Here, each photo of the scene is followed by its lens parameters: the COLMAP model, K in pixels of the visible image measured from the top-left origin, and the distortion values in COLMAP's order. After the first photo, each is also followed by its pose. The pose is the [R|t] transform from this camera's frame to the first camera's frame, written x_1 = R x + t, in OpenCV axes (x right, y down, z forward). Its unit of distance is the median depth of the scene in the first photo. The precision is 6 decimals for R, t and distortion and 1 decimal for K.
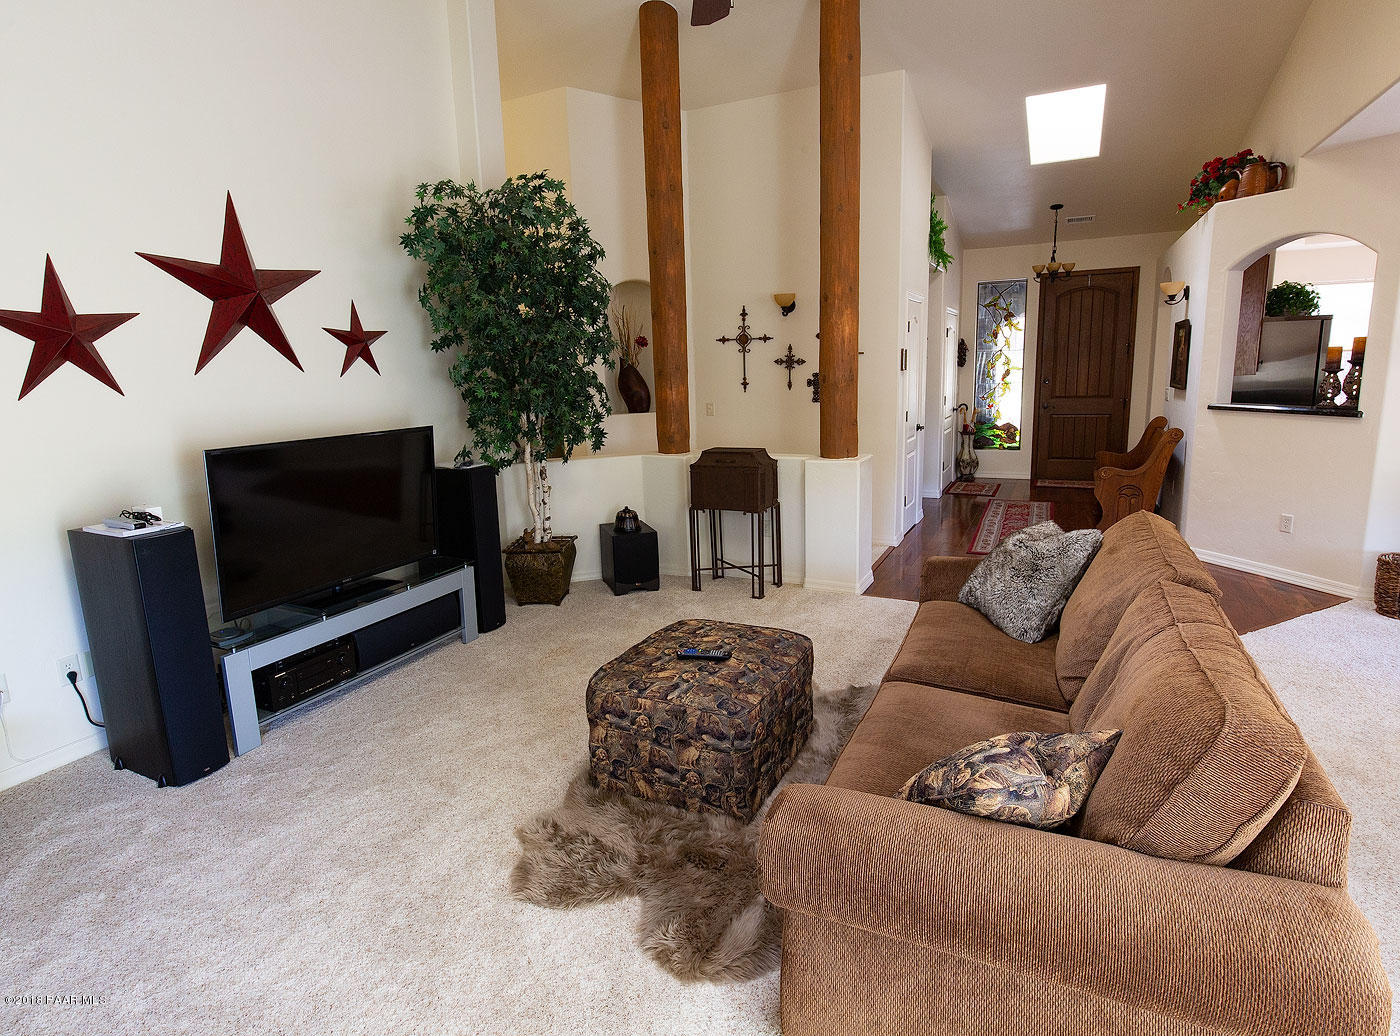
lens RADIAL K [[729.3, 0, 698.4], [0, 729.3, 495.7], [0, 0, 1]] dist [0.002633, 0.000115]
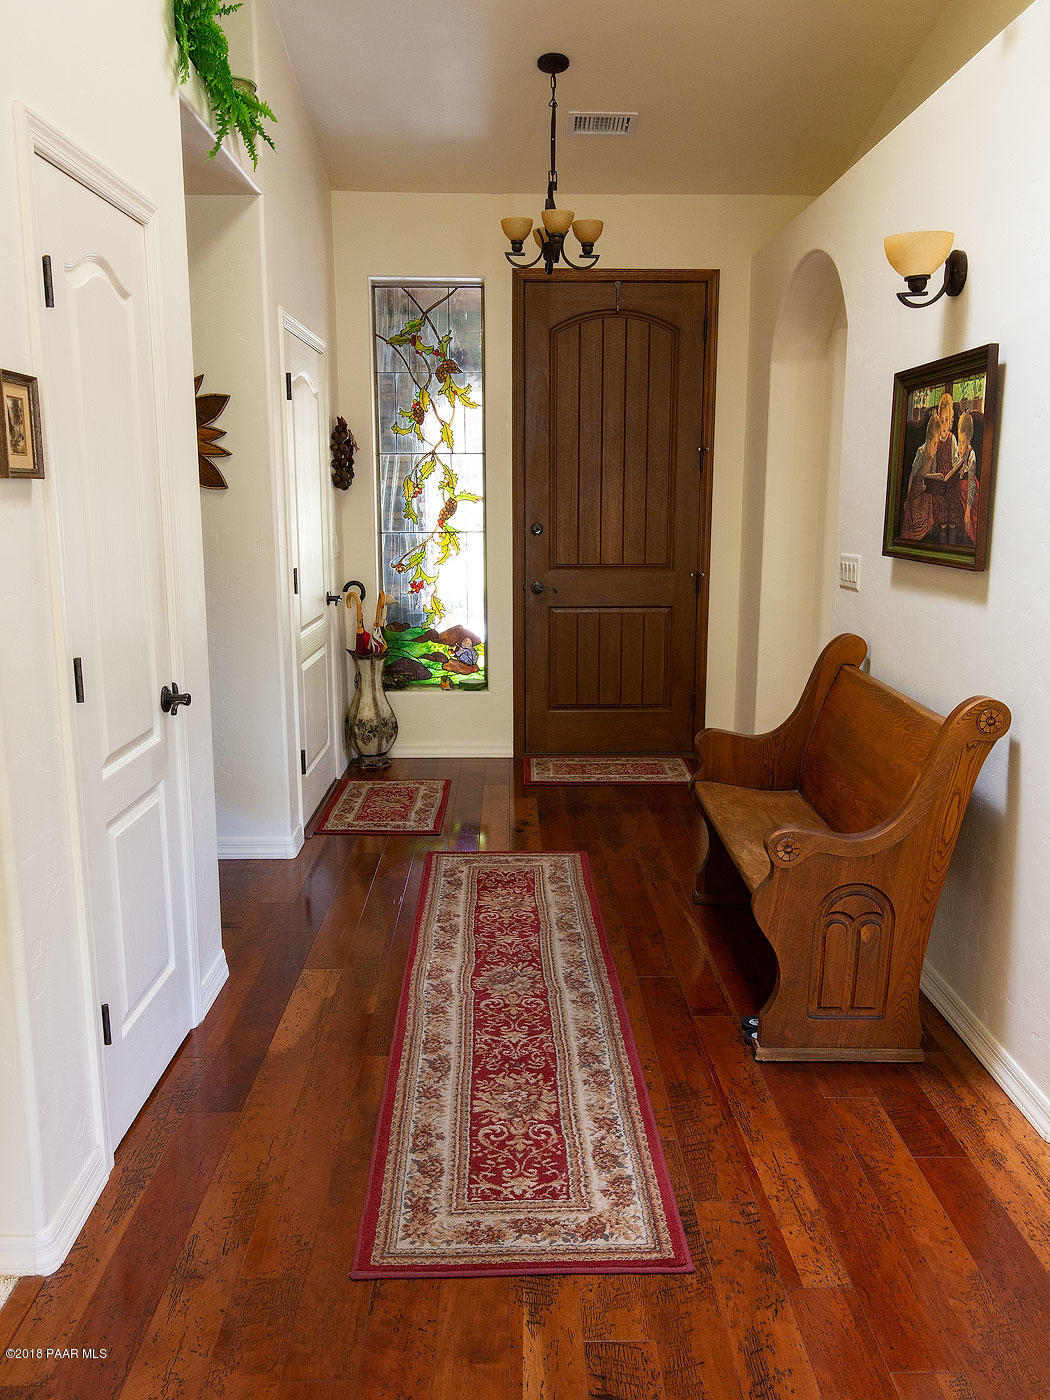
lens RADIAL K [[1086.8, 0, 525.0], [0, 1086.8, 700.0], [0, 0, 1]] dist [0.004209, 0.001698]
pose [[0.889641, -0.055928, 0.453223, 0.179494], [0.051700, 0.998426, 0.021723, -0.072277], [-0.453725, 0.004106, 0.891132, 0.442067]]
